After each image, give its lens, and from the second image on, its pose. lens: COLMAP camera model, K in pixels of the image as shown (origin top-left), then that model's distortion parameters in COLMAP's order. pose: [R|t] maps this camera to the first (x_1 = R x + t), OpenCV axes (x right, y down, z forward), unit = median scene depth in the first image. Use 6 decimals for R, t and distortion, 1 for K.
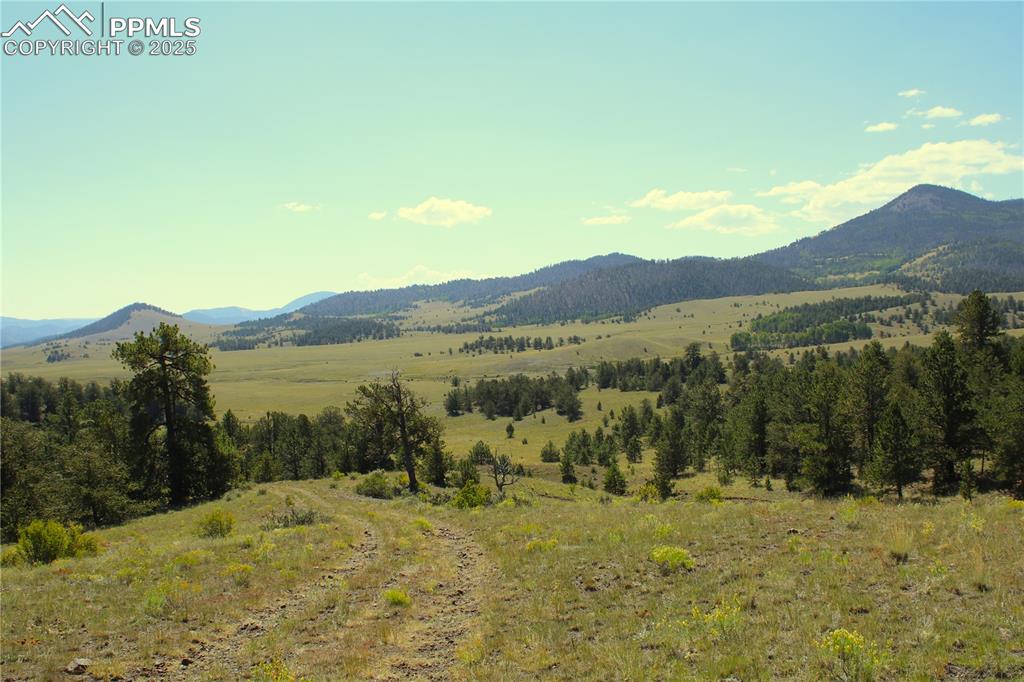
lens RADIAL K [[1139.2, 0, 512.0], [0, 1139.2, 341.2], [0, 0, 1]] dist [0.003648, 0.000000]
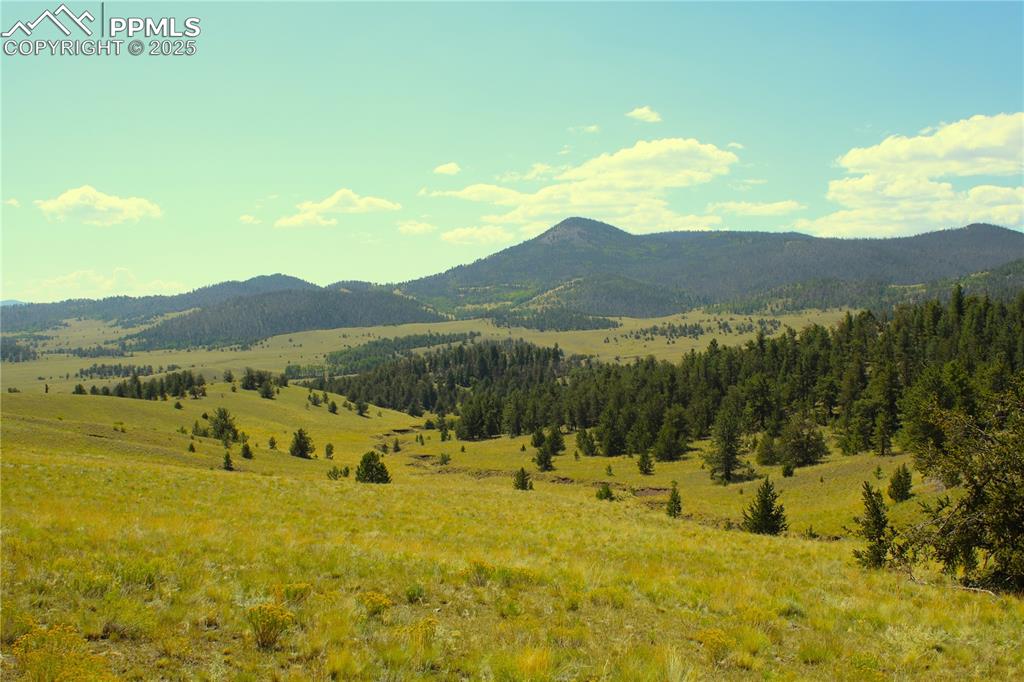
lens RADIAL K [[1288.0, 0, 512.1], [0, 1288.0, 342.3], [0, 0, 1]] dist [-0.070140, 0.000000]
pose [[0.971665, 0.015503, 0.235855, 0.036309], [-0.012342, 0.999813, -0.014874, -0.005466], [-0.236041, 0.011542, 0.971674, -0.181224]]
